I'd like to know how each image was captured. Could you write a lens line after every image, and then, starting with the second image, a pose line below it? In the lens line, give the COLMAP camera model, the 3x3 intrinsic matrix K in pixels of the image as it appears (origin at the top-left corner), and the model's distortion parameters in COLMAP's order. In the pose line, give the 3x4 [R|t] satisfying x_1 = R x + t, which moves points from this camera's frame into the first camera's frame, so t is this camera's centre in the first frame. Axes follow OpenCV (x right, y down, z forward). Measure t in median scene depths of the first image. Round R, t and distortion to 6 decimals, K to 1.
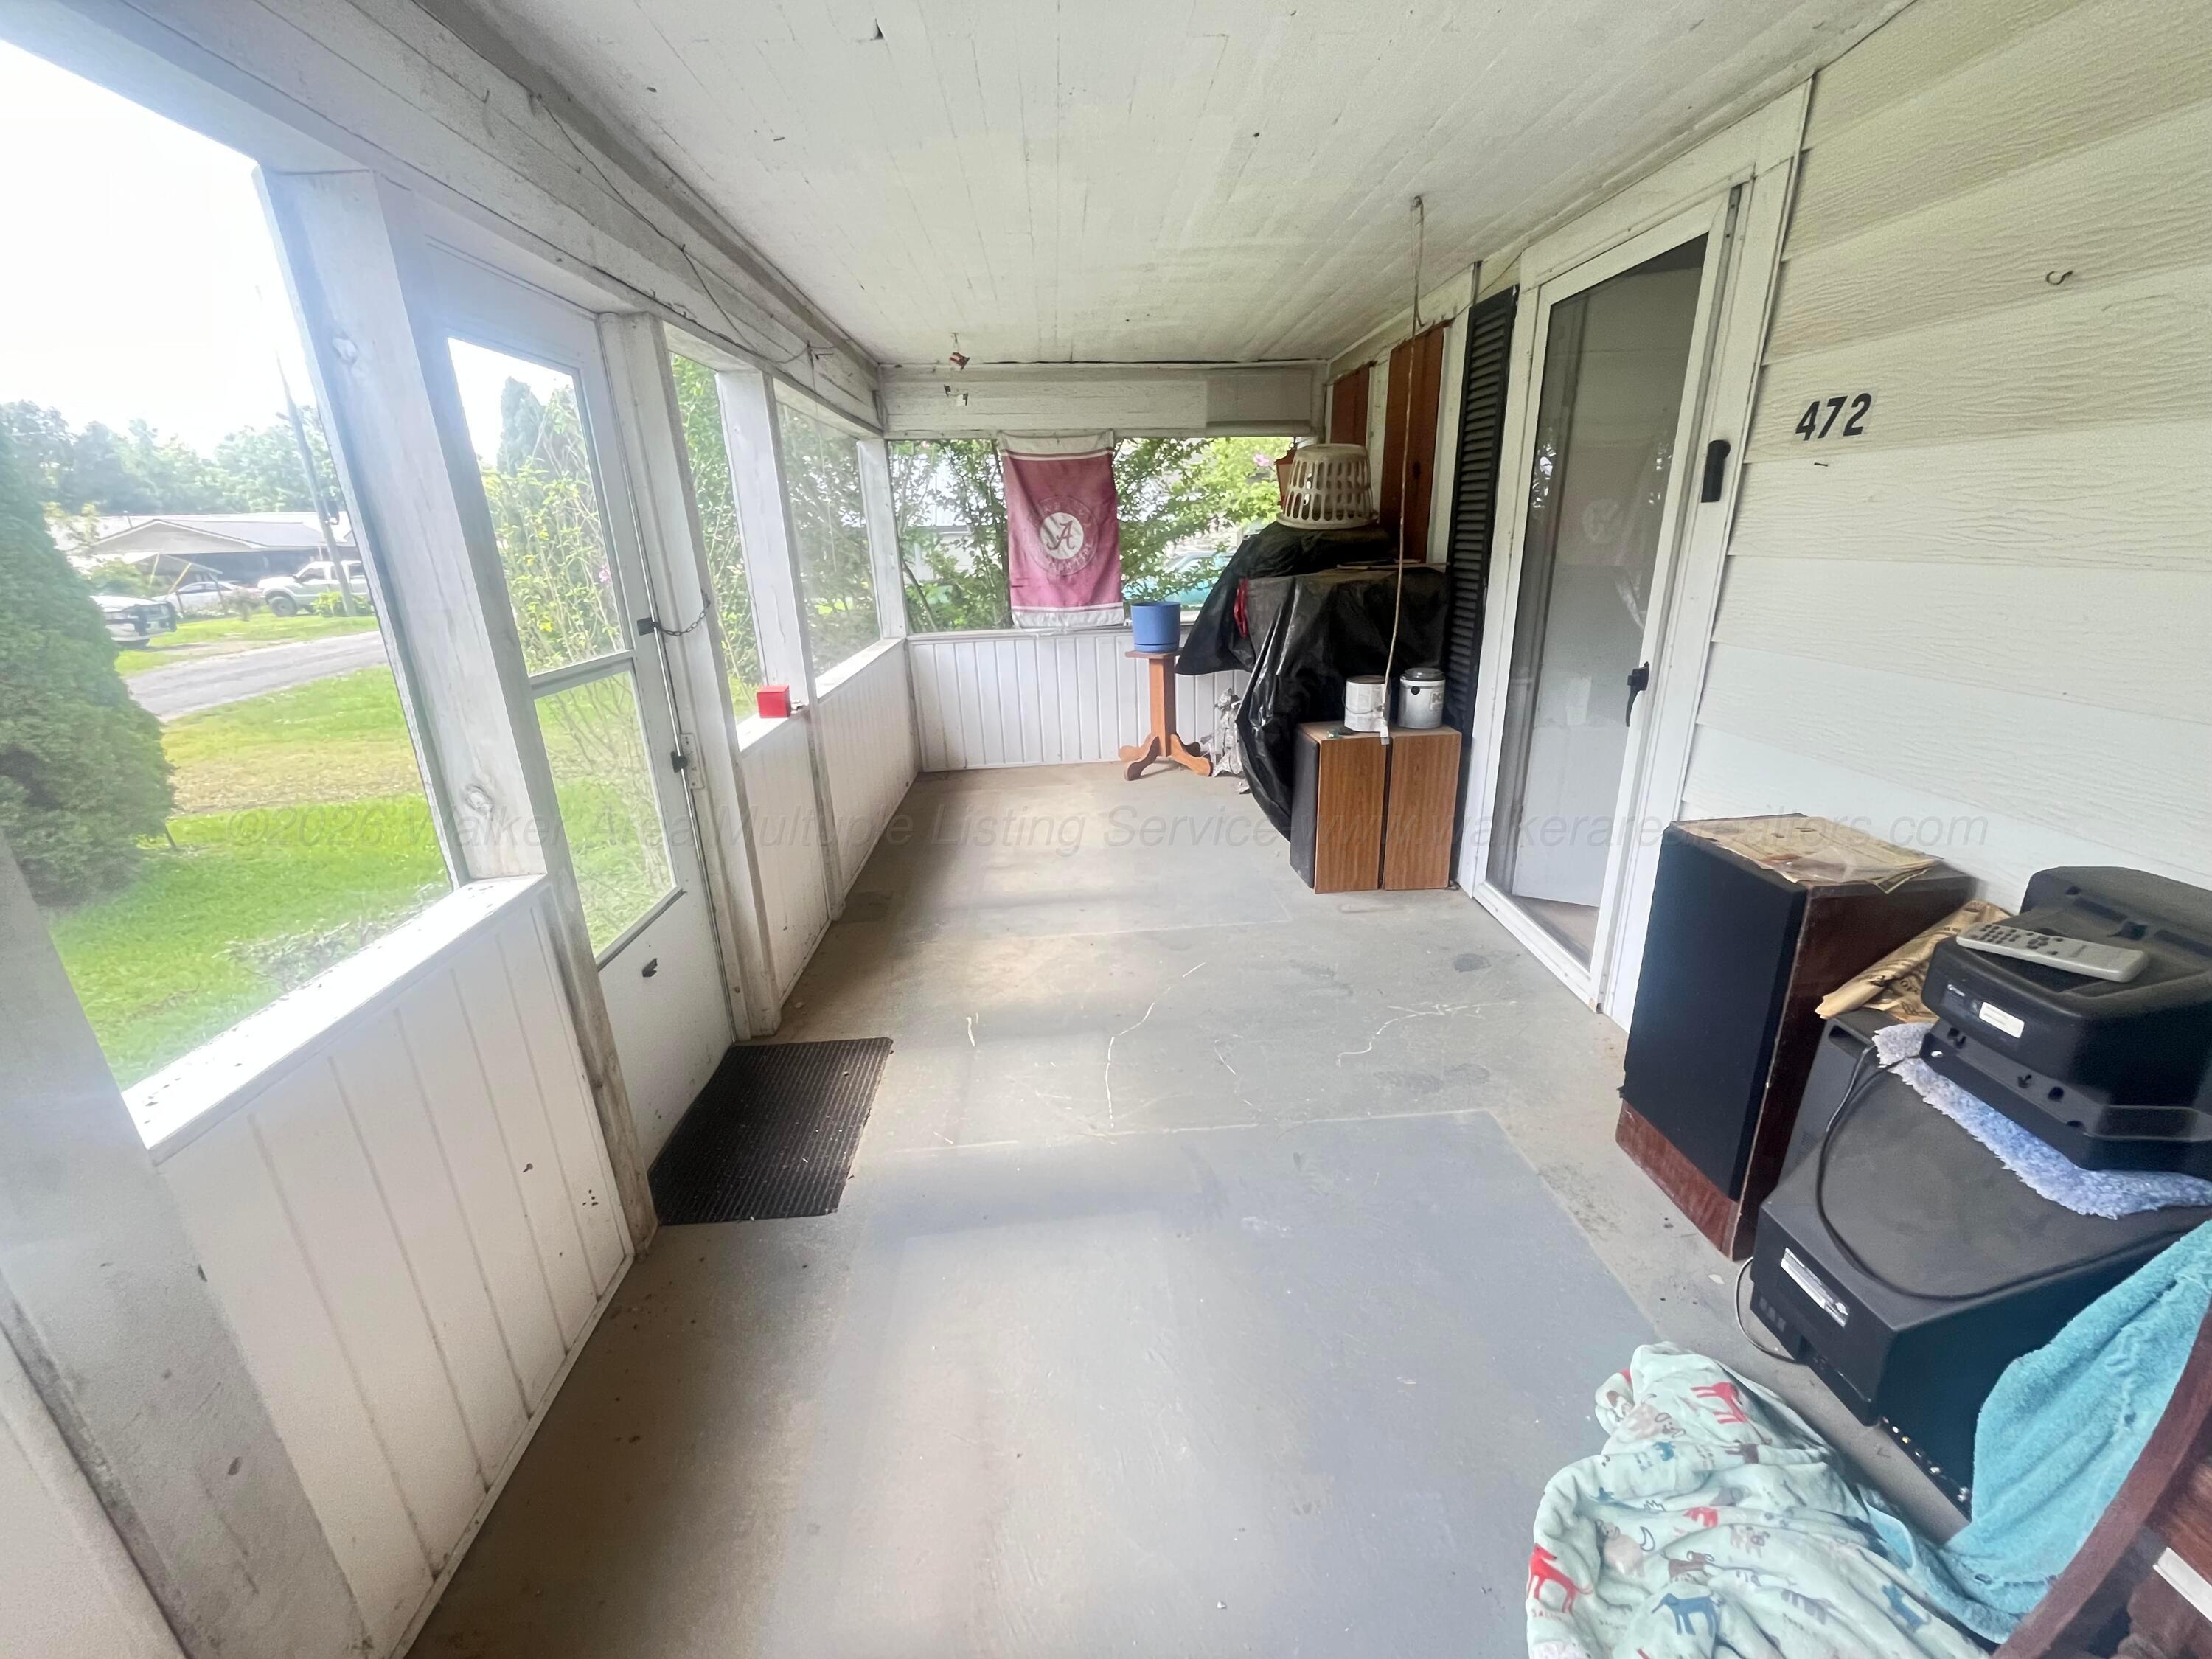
lens RADIAL K [[900.5, 0, 1105.5], [0, 900.5, 832.4], [0, 0, 1]] dist [-0.003092, 0.000237]
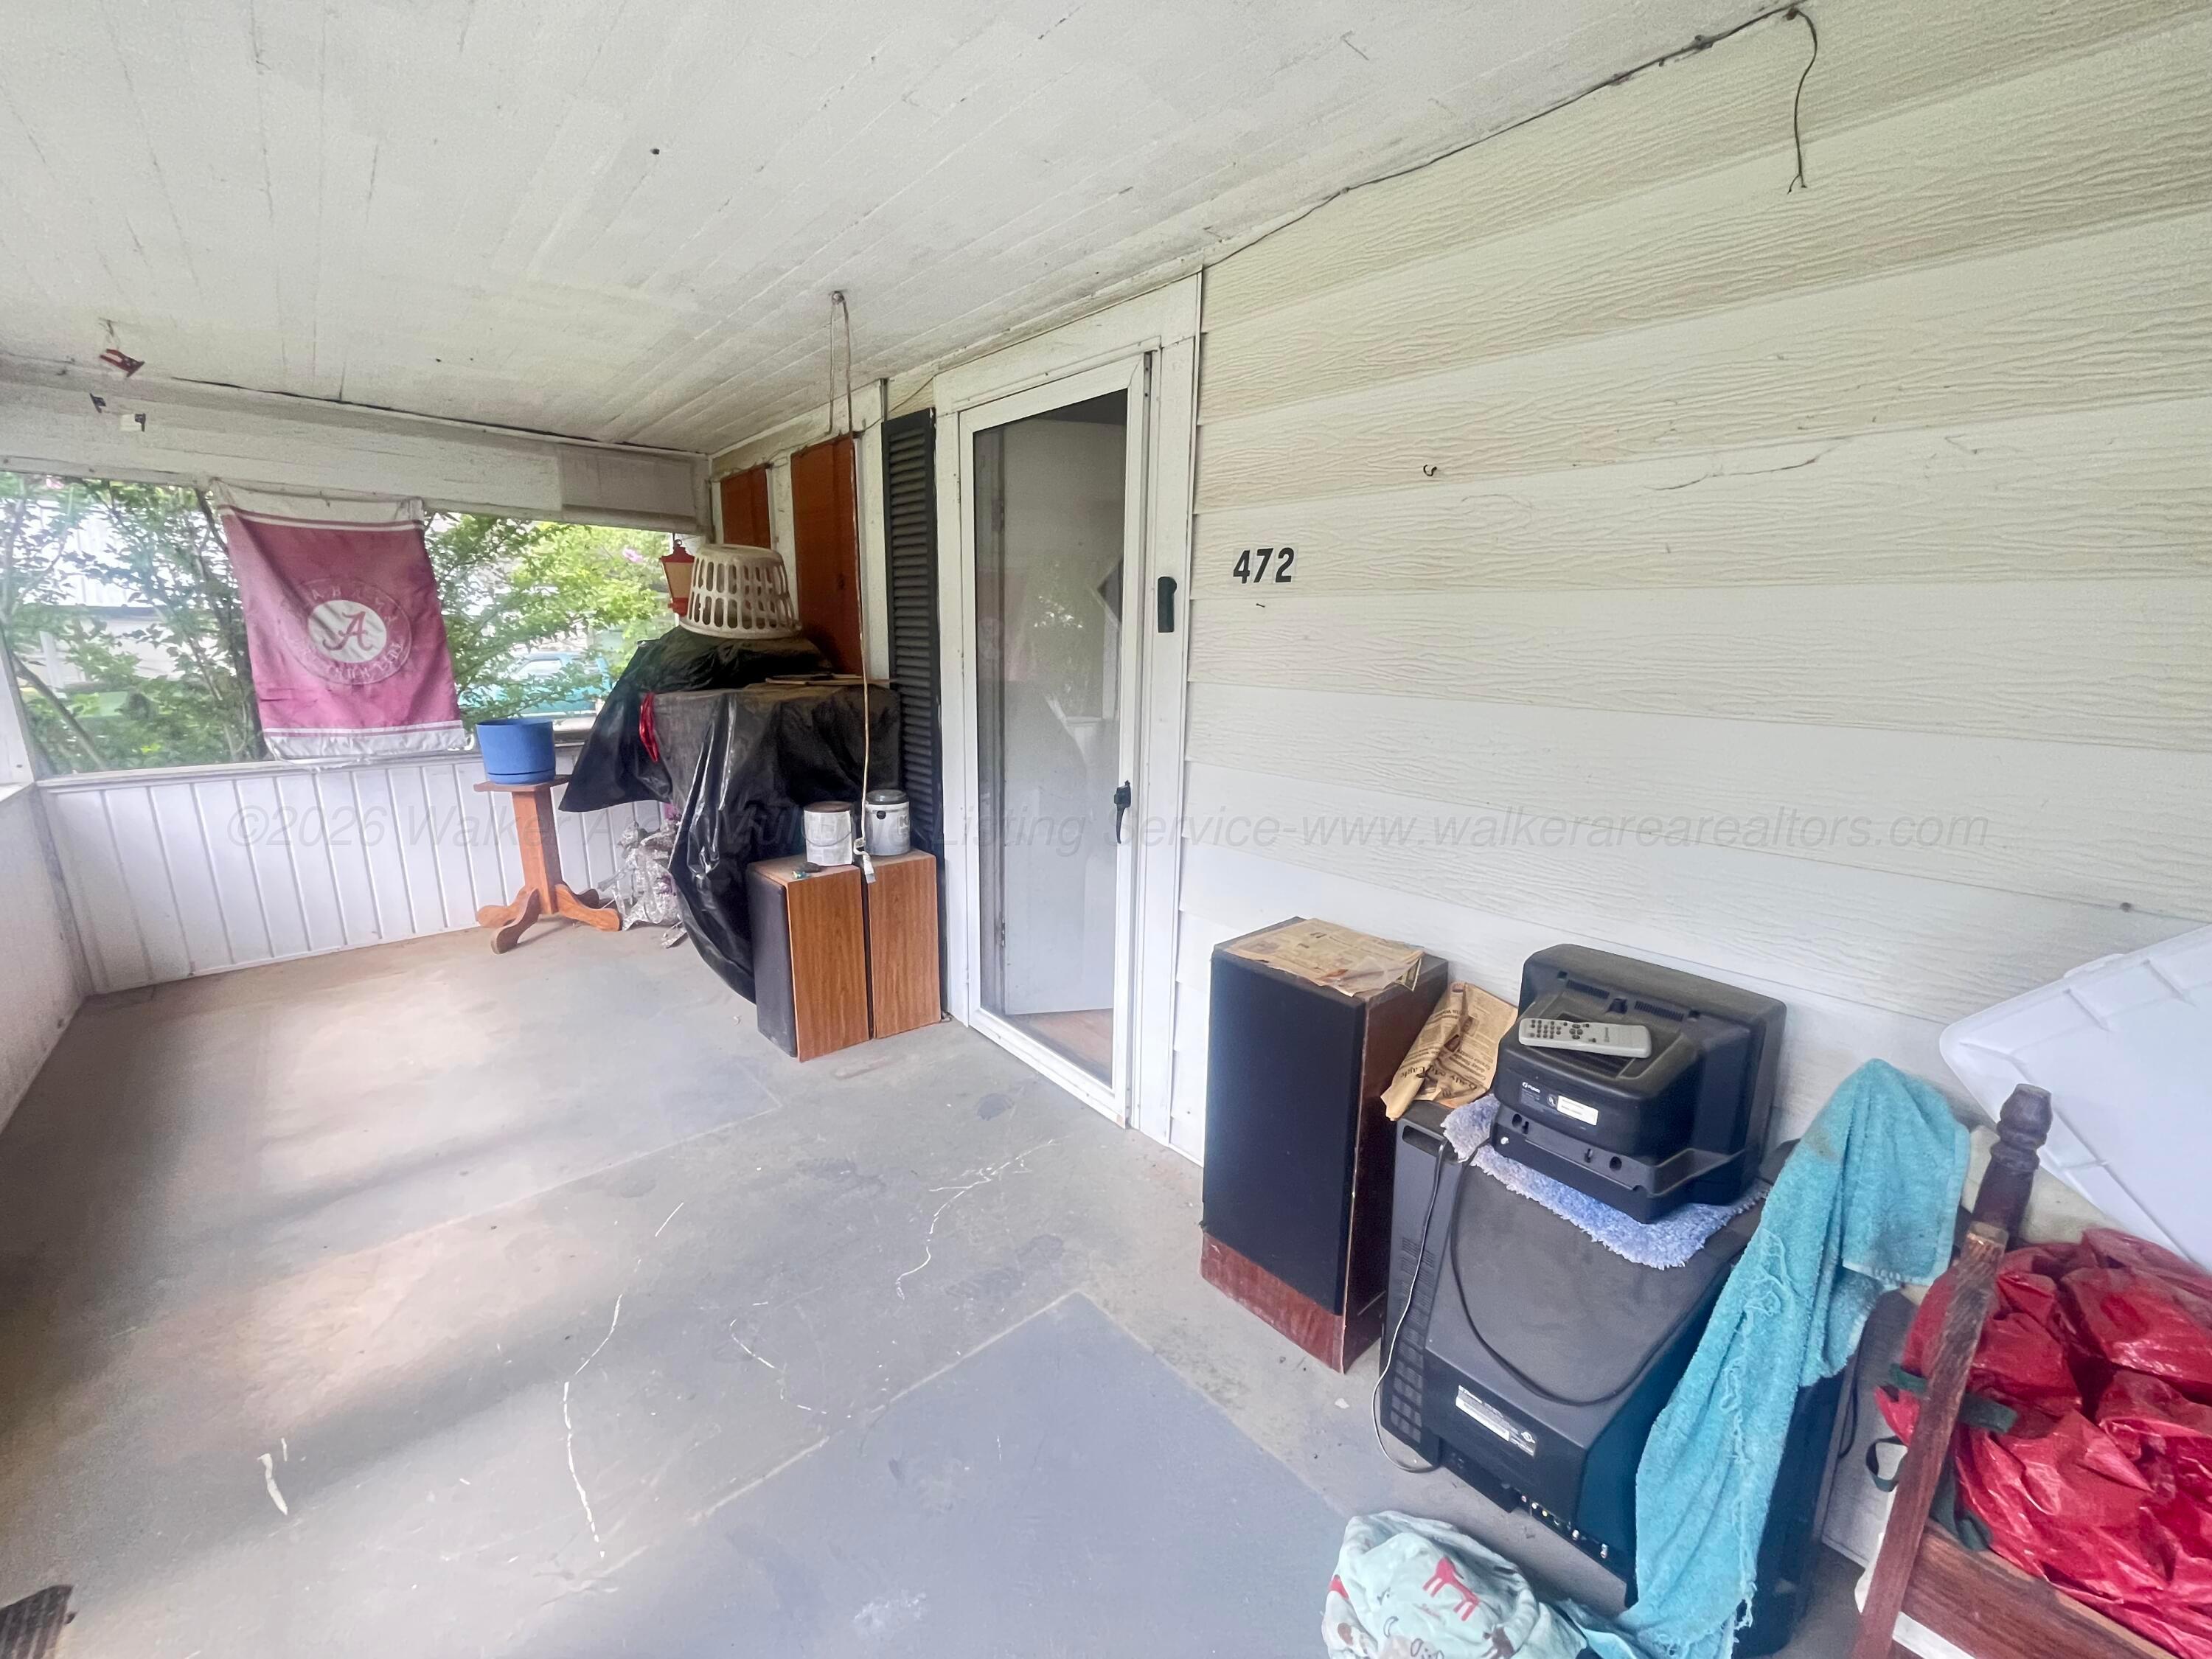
lens RADIAL K [[900.5, 0, 1105.5], [0, 900.5, 832.4], [0, 0, 1]] dist [-0.003092, 0.000237]
pose [[0.789427, -0.092520, 0.606832, -0.036345], [0.158658, 0.985738, -0.056110, -0.059966], [-0.592986, 0.140573, 0.792847, 0.161580]]
